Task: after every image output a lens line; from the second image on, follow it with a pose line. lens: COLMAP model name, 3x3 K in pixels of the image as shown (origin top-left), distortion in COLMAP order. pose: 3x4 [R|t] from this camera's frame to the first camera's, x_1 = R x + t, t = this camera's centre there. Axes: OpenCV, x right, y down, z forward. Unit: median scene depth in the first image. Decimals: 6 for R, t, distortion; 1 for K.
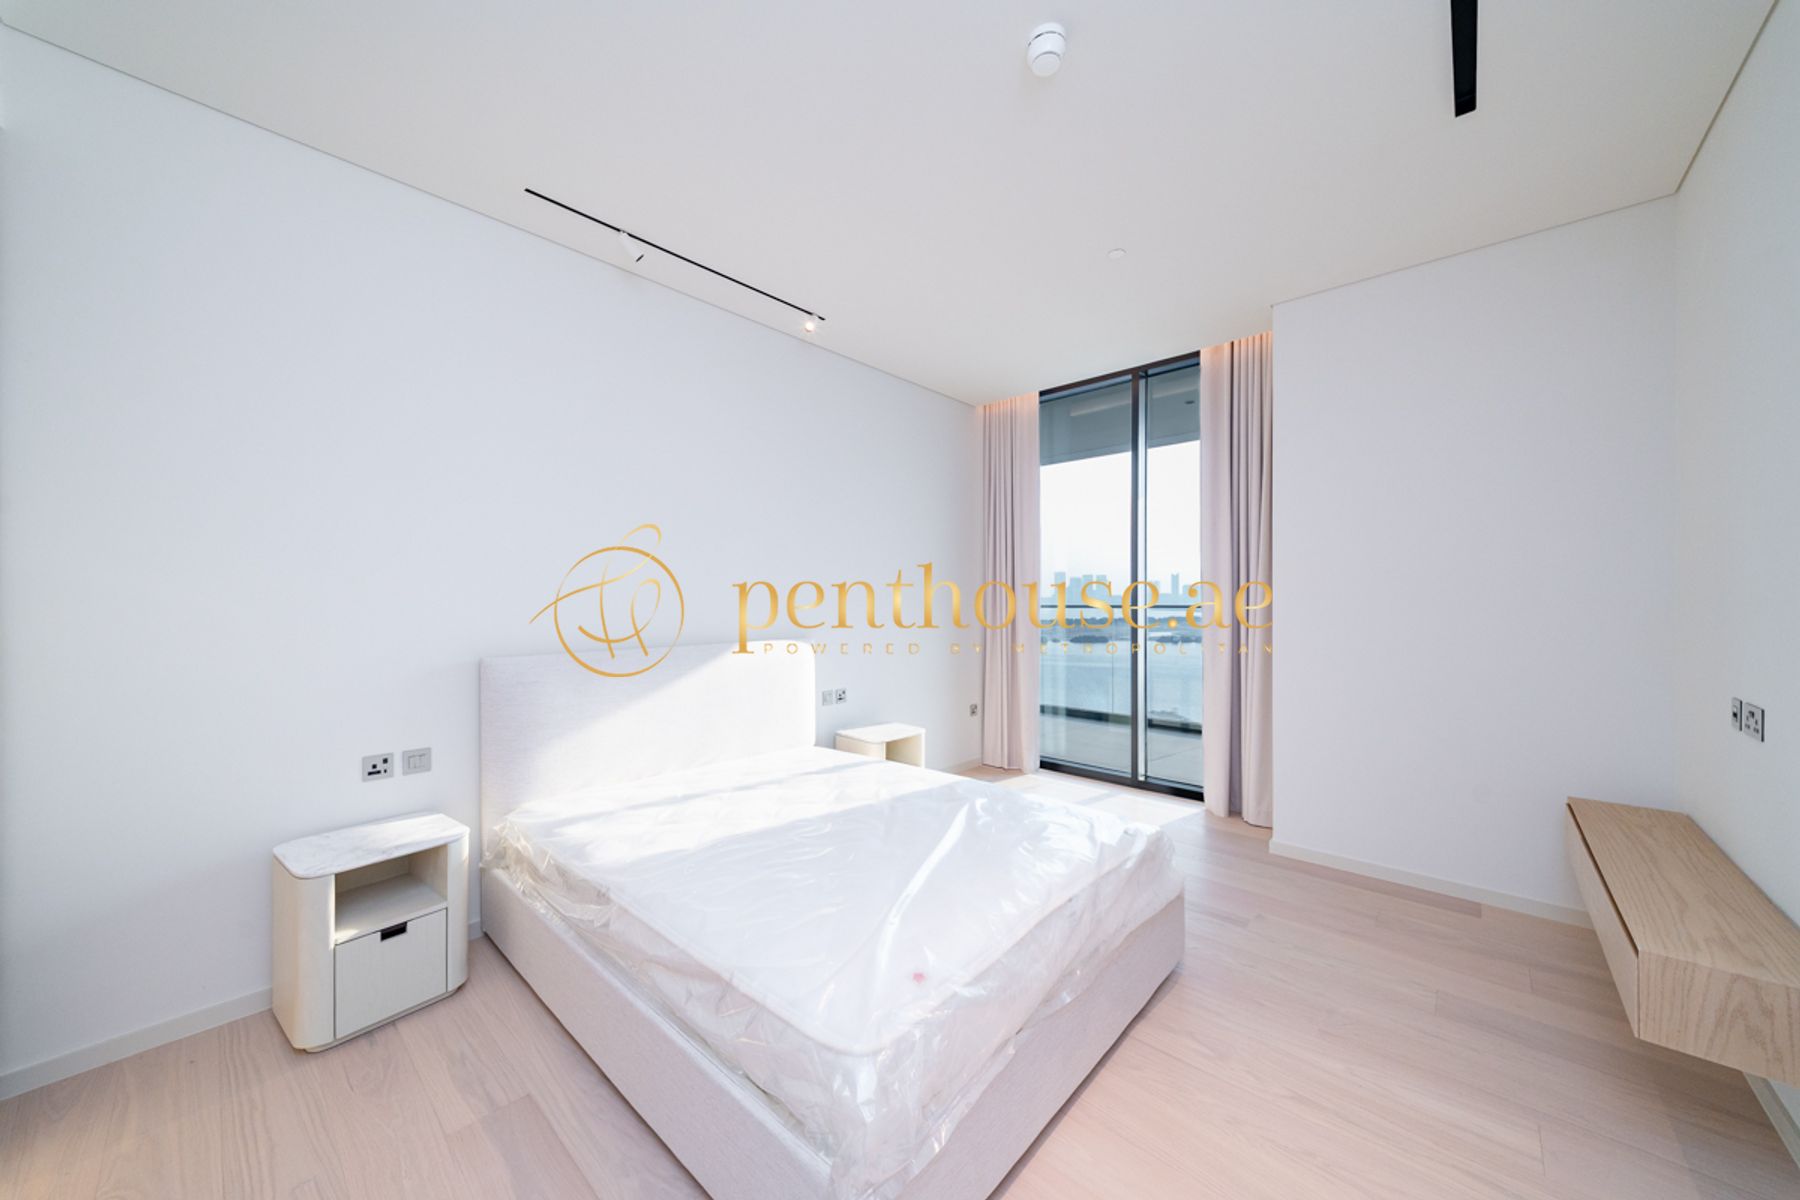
lens RADIAL K [[618.4, 0, 857.7], [0, 618.4, 604.0], [0, 0, 1]] dist [0.000230, -0.000005]
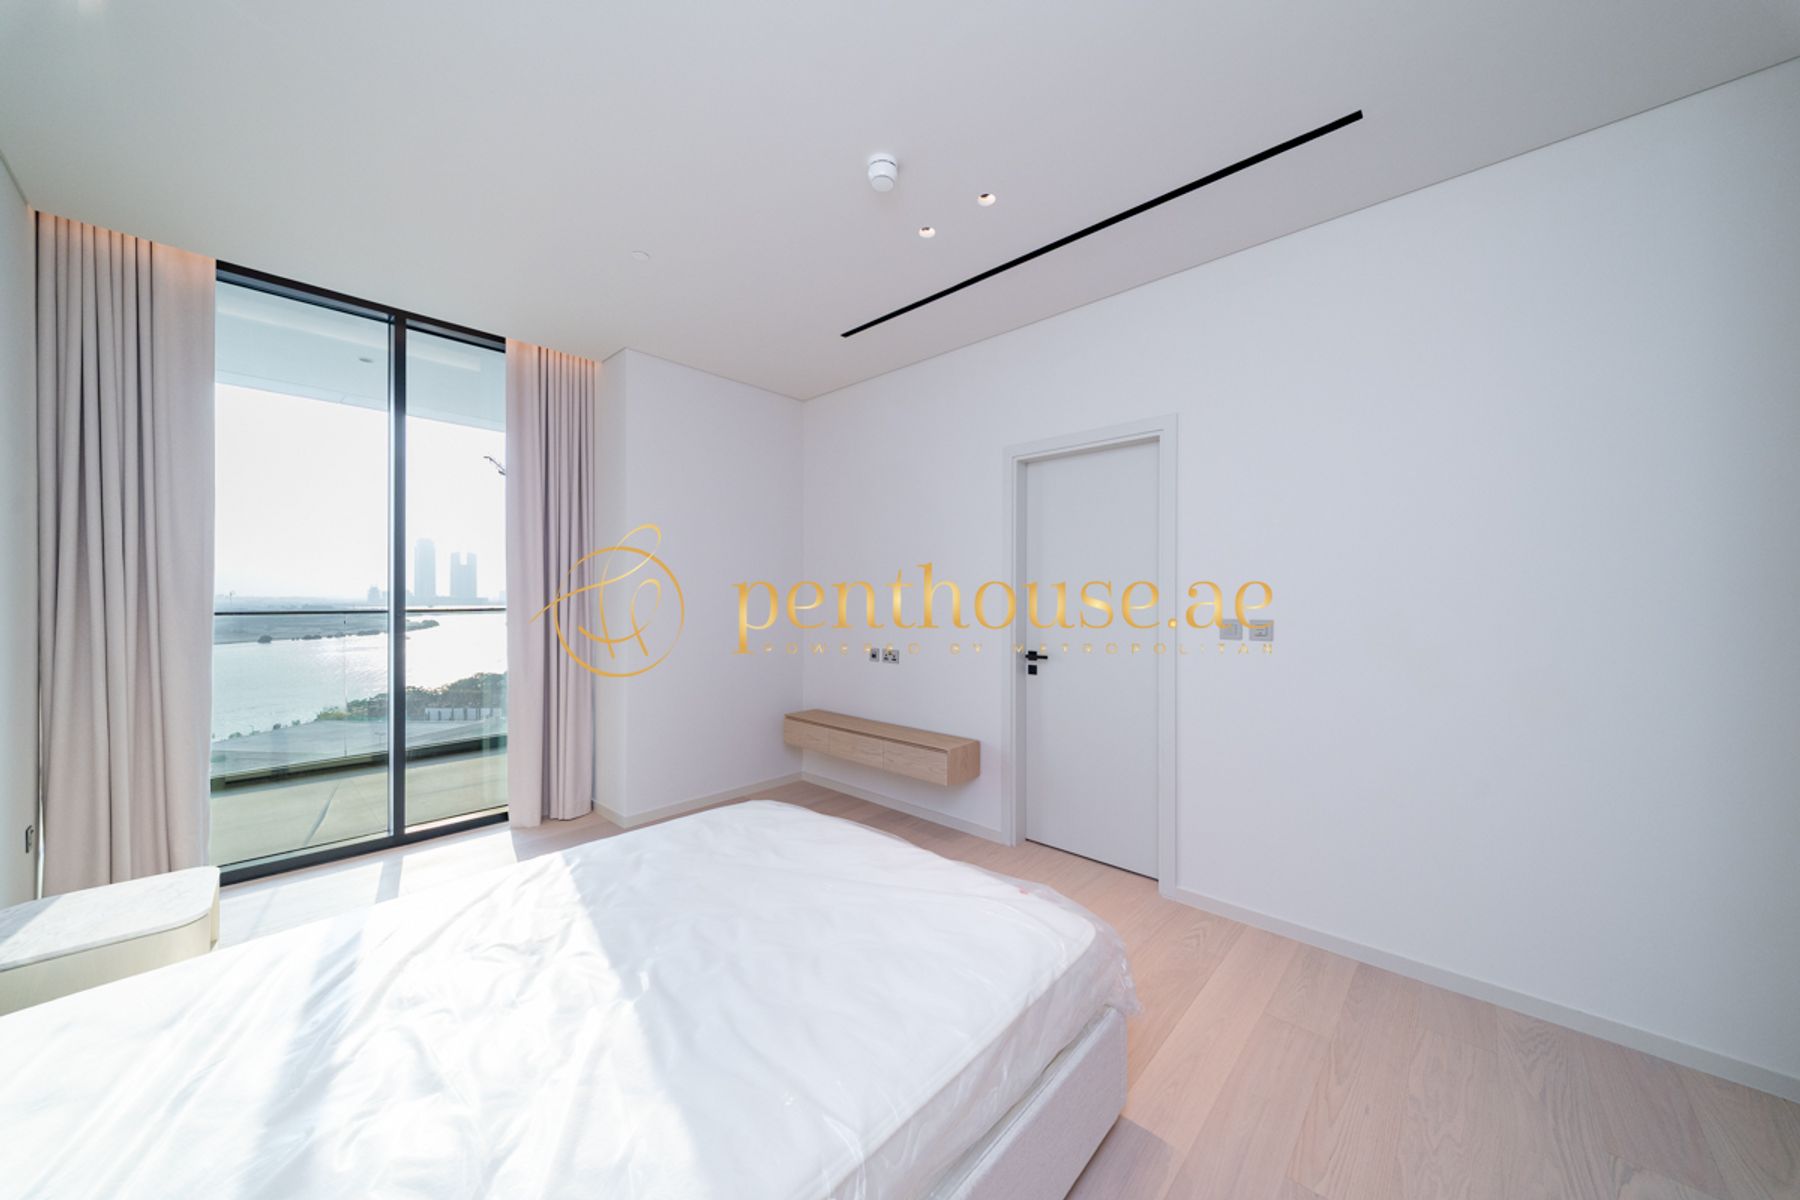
lens RADIAL K [[630.6, 0, 900.5], [0, 630.6, 593.8], [0, 0, 1]] dist [-0.000110, -0.000046]
pose [[-0.032814, 0.016042, 0.999333, -0.457478], [0.007289, 0.999848, -0.015811, -0.005038], [-0.999435, 0.006765, -0.032926, 0.487147]]
